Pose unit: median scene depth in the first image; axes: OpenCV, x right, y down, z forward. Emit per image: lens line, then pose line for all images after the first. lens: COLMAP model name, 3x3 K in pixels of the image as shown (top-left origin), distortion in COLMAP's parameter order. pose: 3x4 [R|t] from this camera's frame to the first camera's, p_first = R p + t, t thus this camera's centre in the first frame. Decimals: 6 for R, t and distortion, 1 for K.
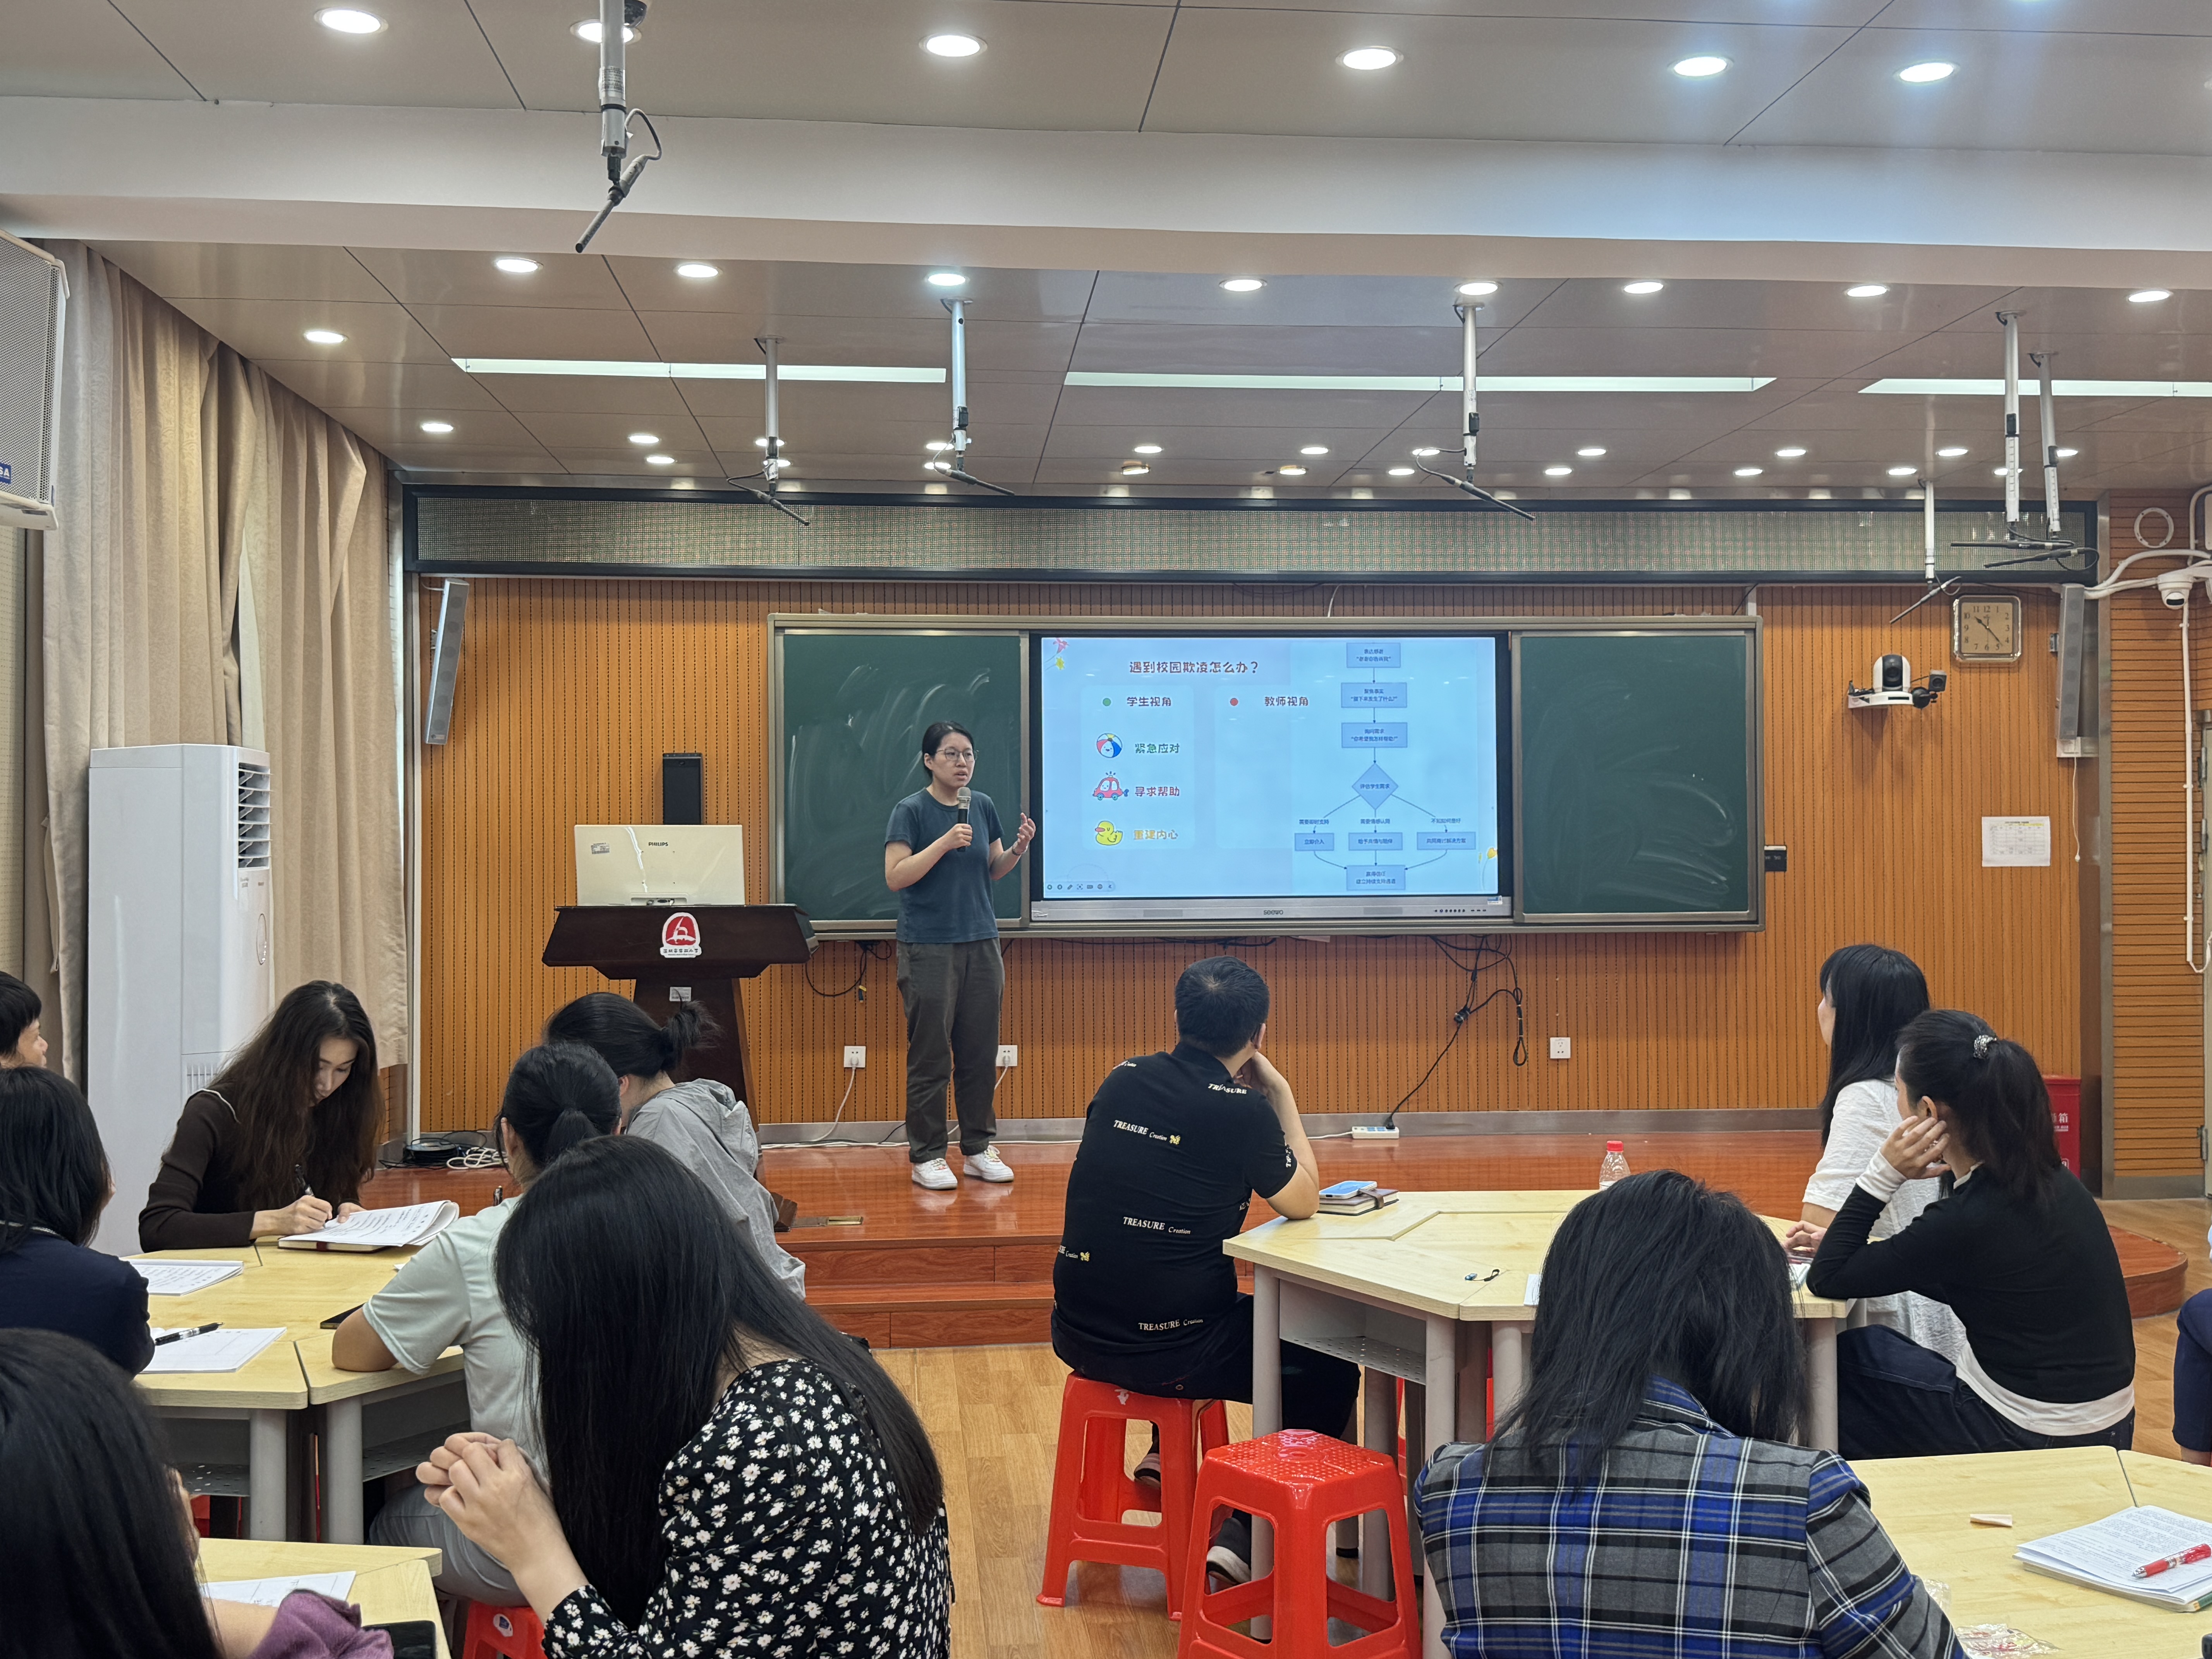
lens RADIAL K [[2215.5, 0, 1114.8], [0, 2215.5, 804.5], [0, 0, 1]] dist [0.204759, -0.349653]
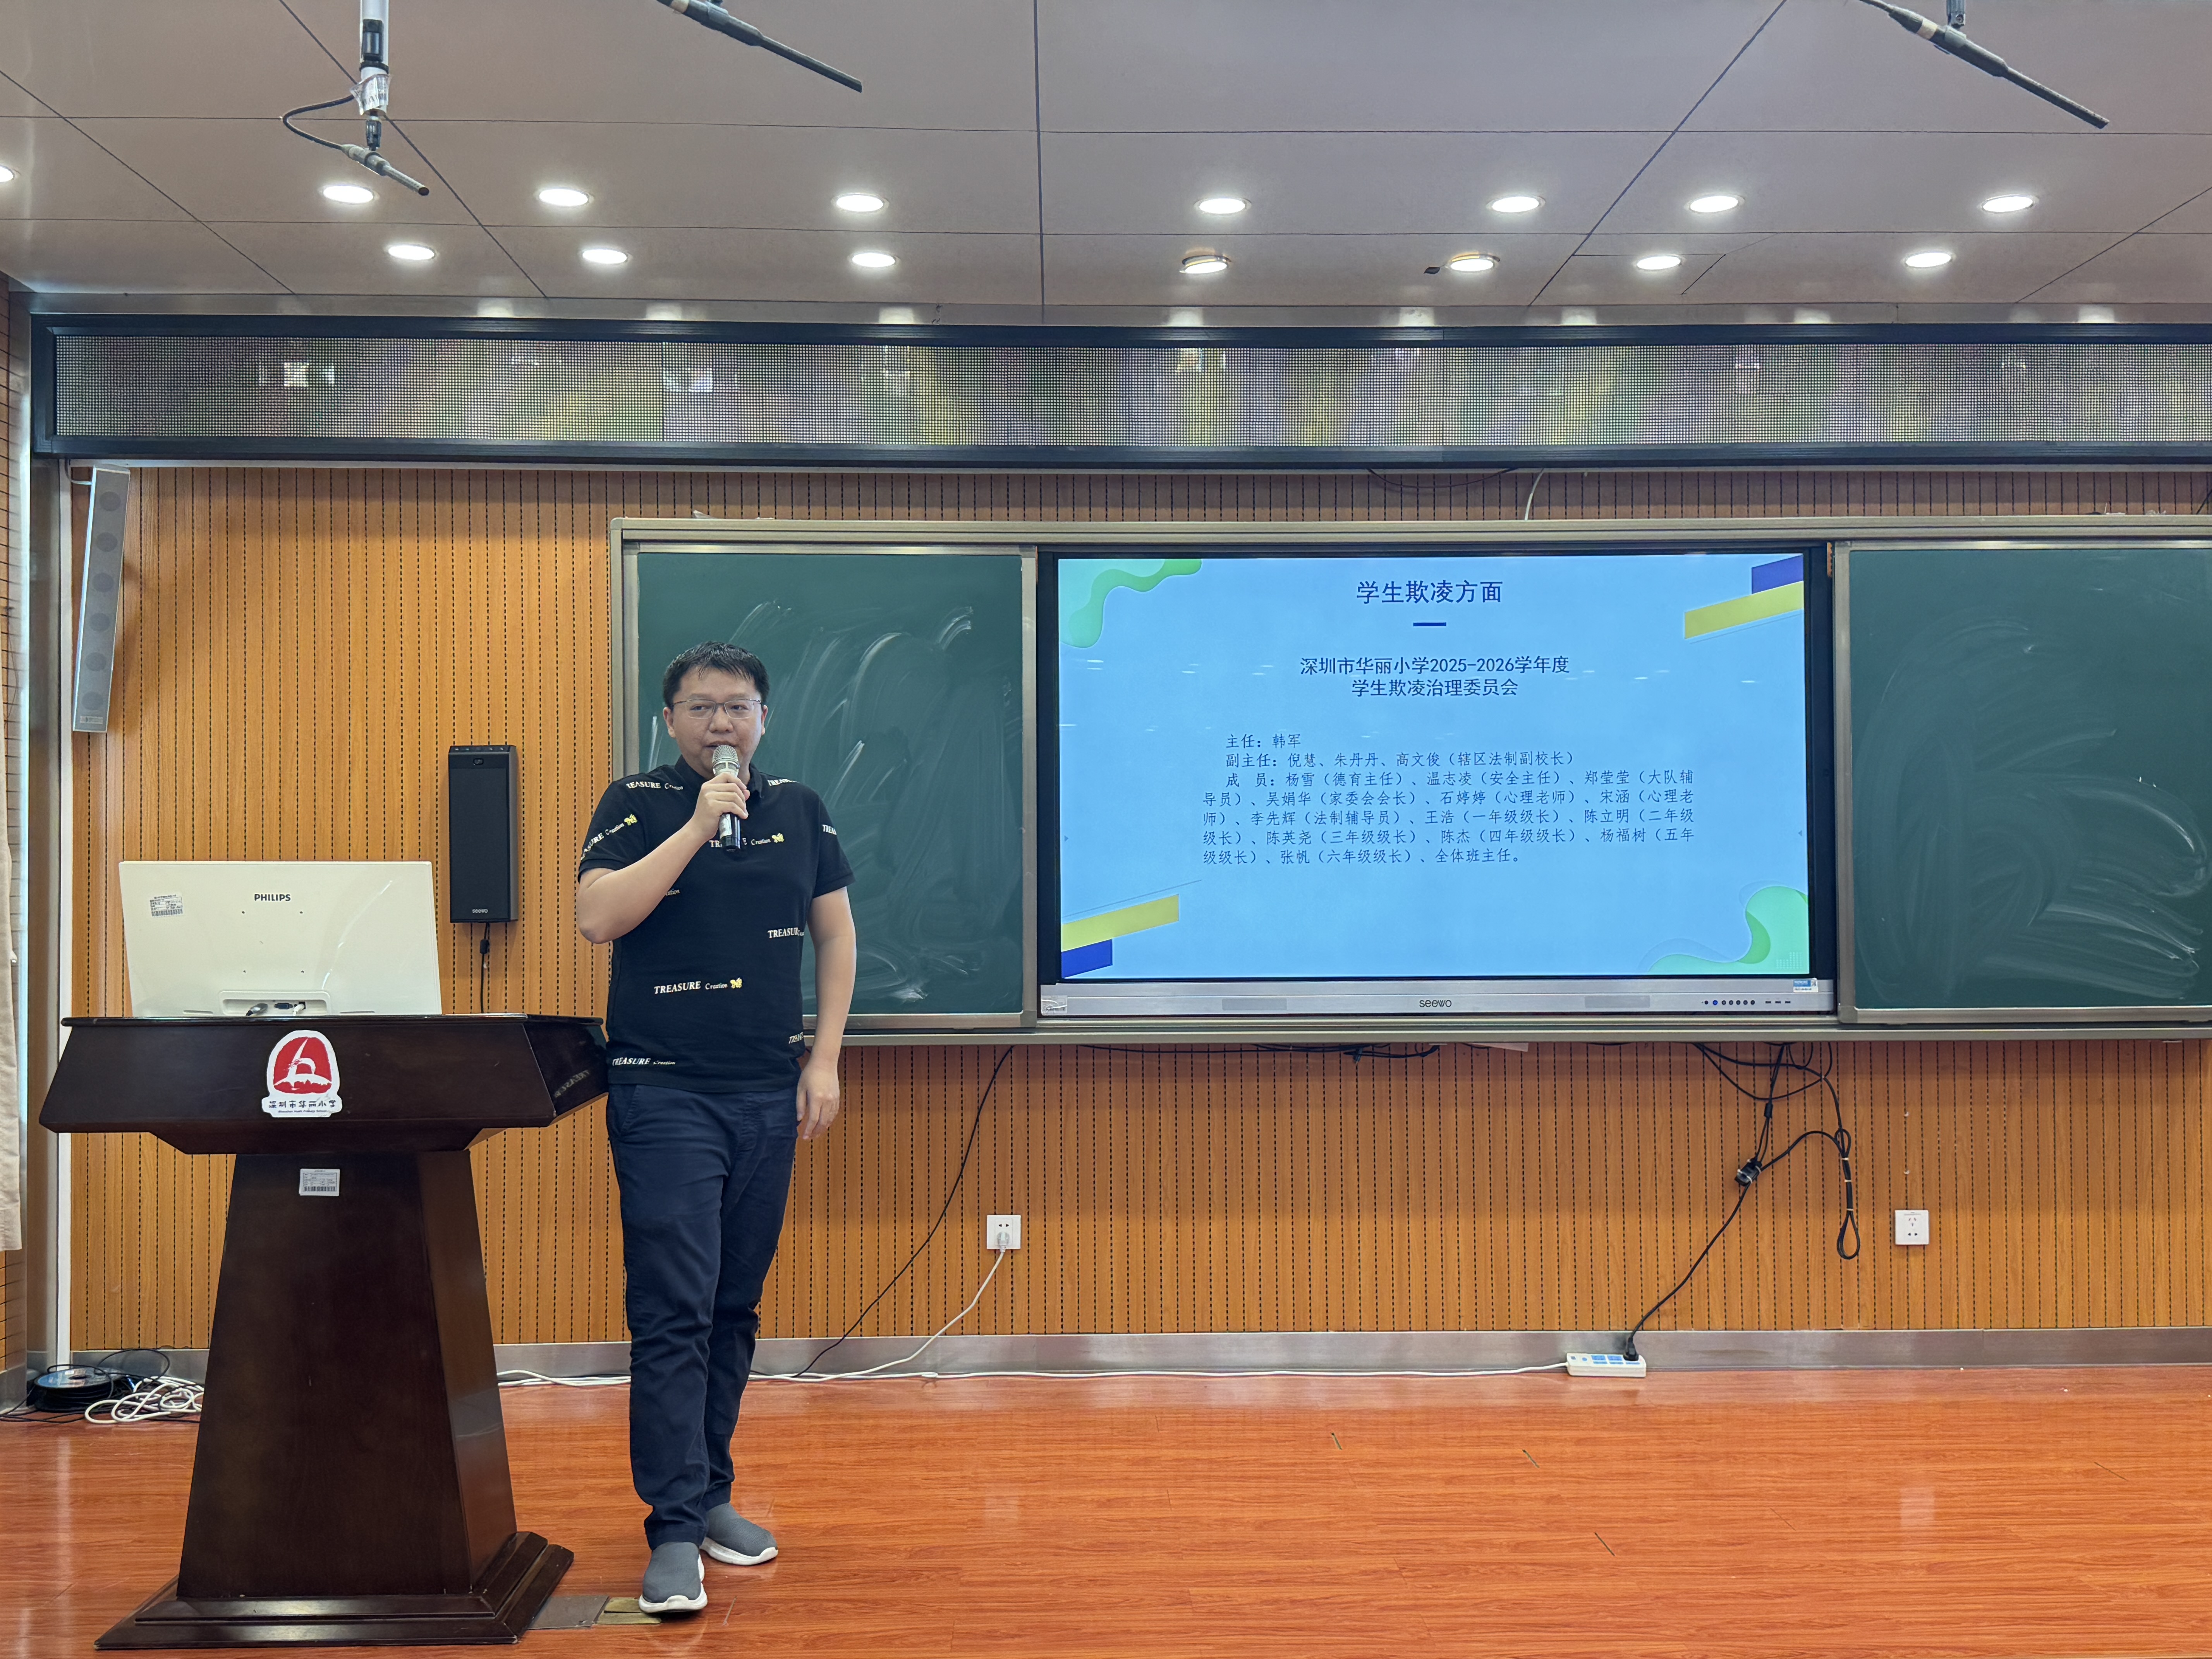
lens RADIAL K [[2115.3, 0, 1106.0], [0, 2115.3, 829.5], [0, 0, 1]] dist [0.203084, -0.414317]
pose [[0.997607, -0.000944, -0.069133, 0.021351], [0.000578, 0.999986, -0.005323, 0.003572], [0.069137, 0.005270, 0.997593, 0.406485]]
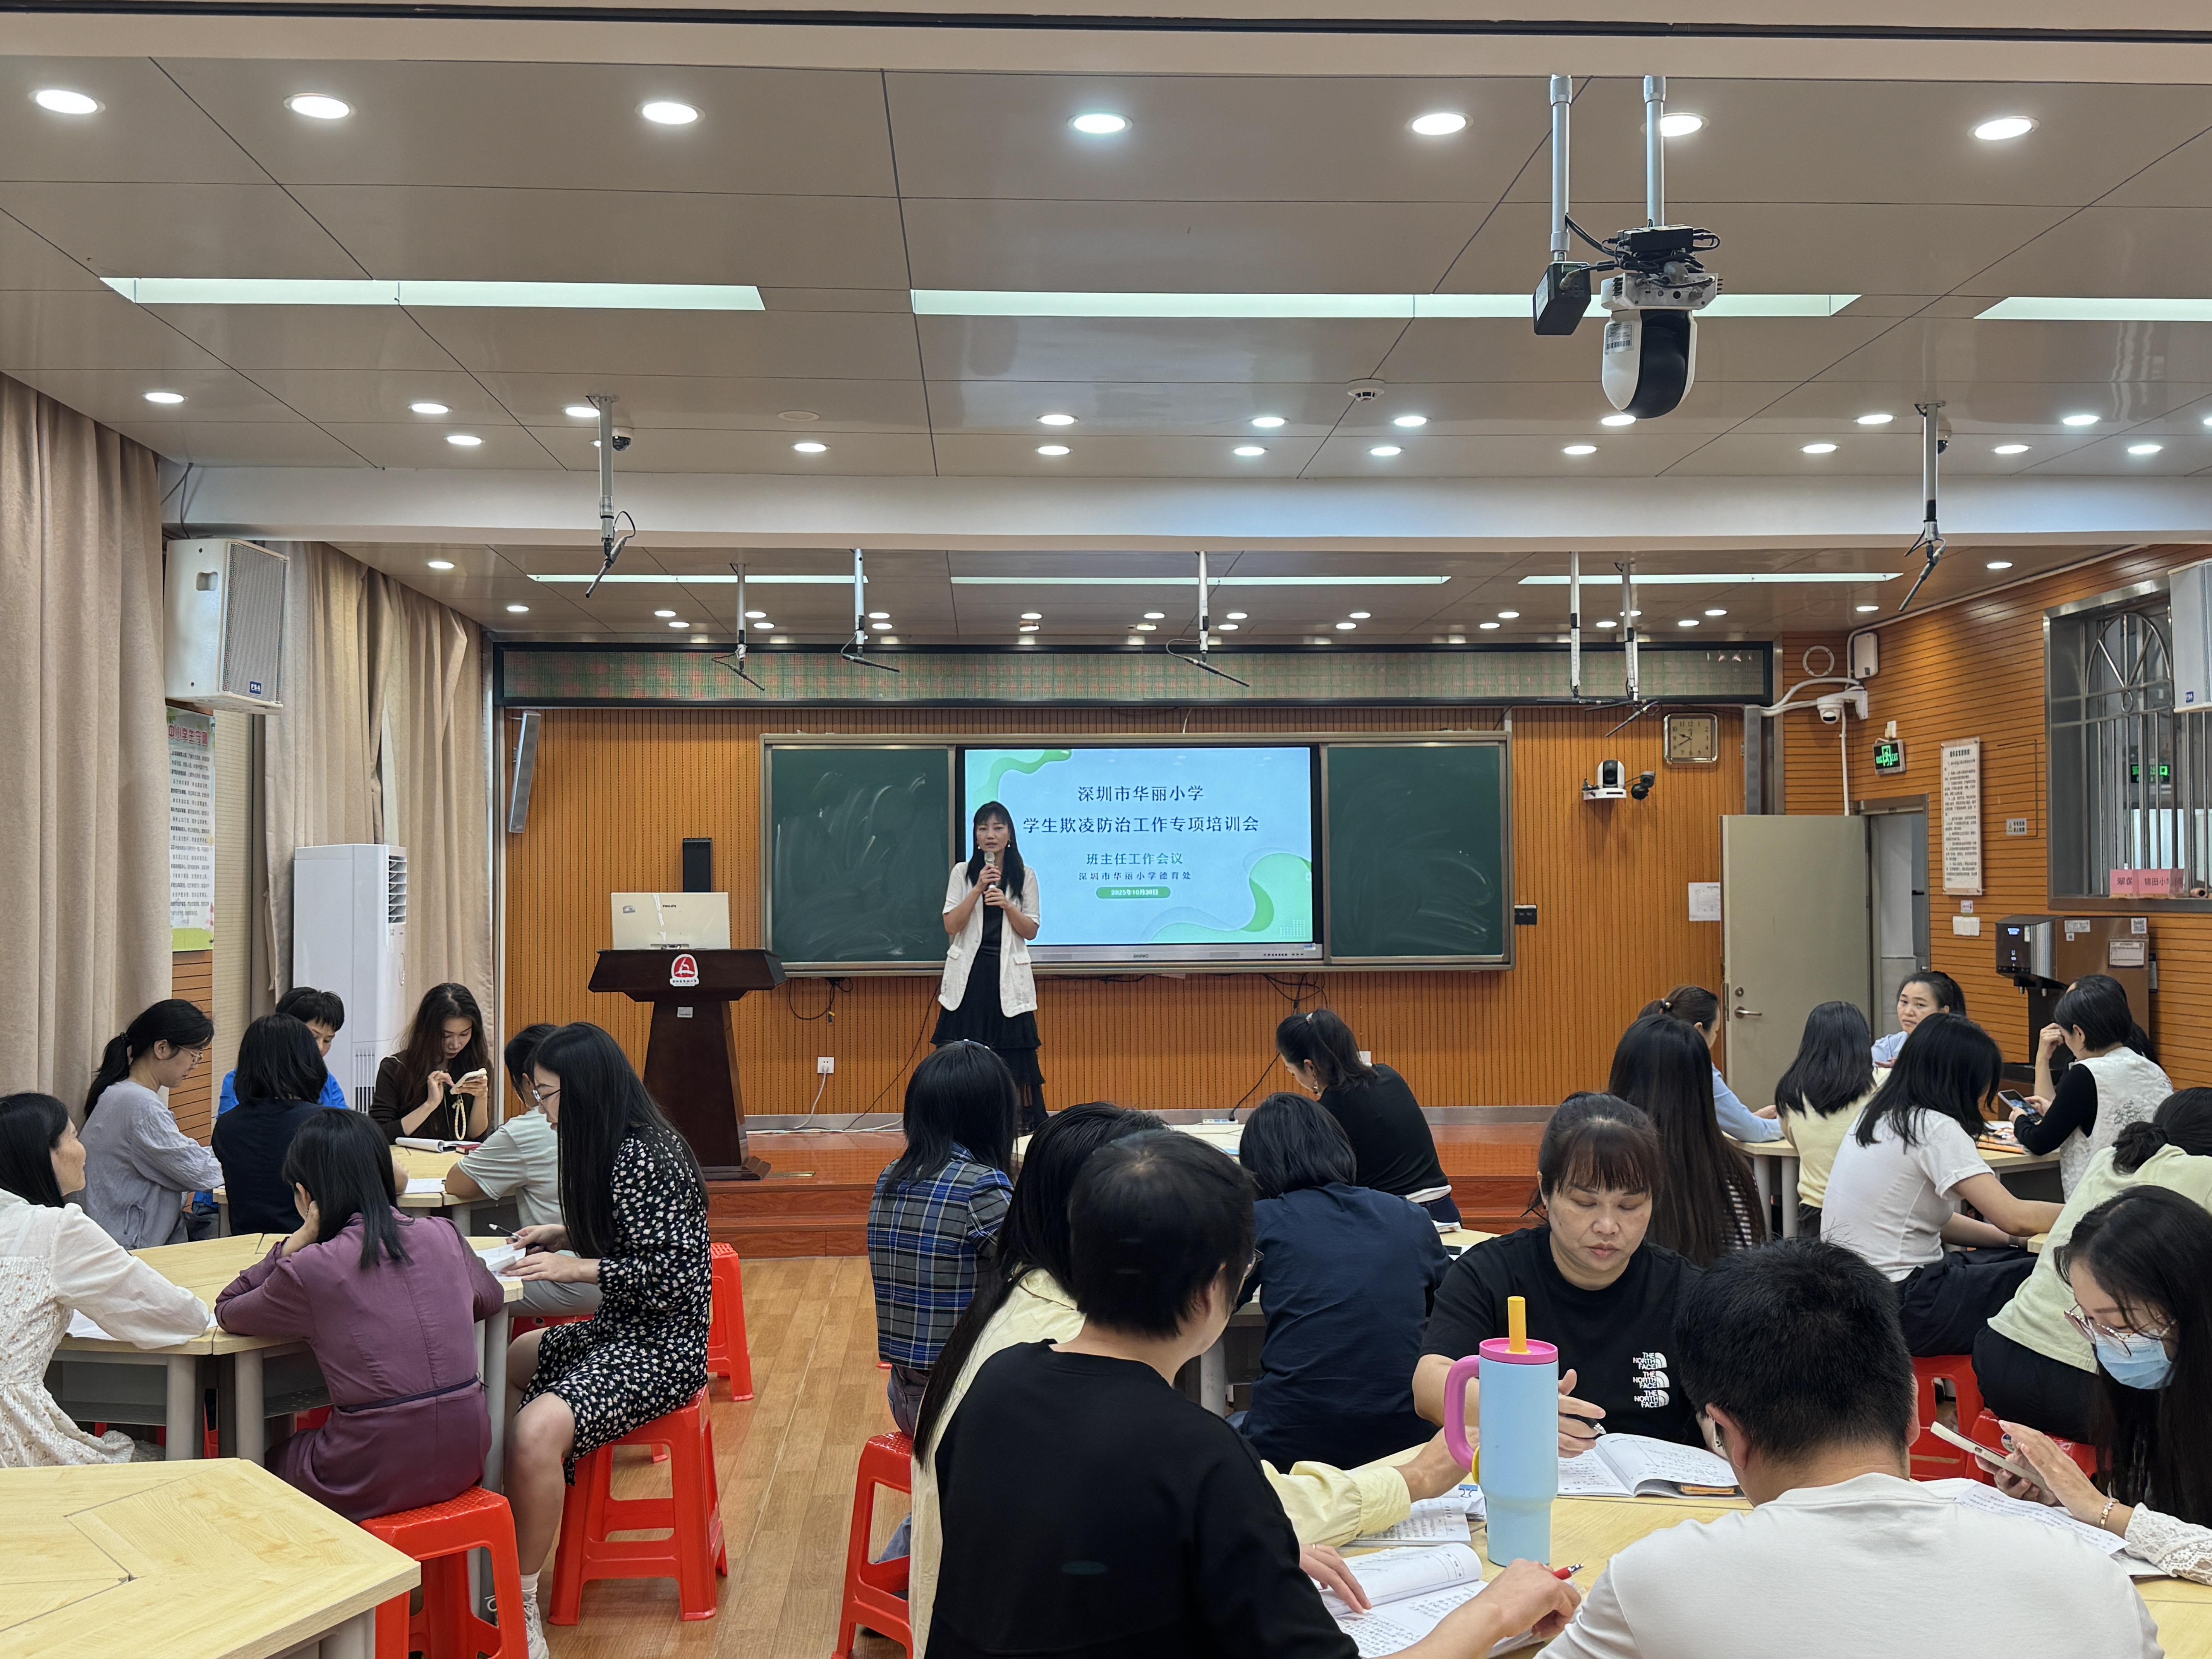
lens RADIAL K [[2251.1, 0, 1106.0], [0, 2251.1, 829.5], [0, 0, 1]] dist [0.177044, -0.004751]
pose [[0.999085, -0.003542, -0.042623, 0.108223], [0.002929, 0.999891, -0.014444, -0.007538], [0.042670, 0.014305, 0.998987, -0.344268]]
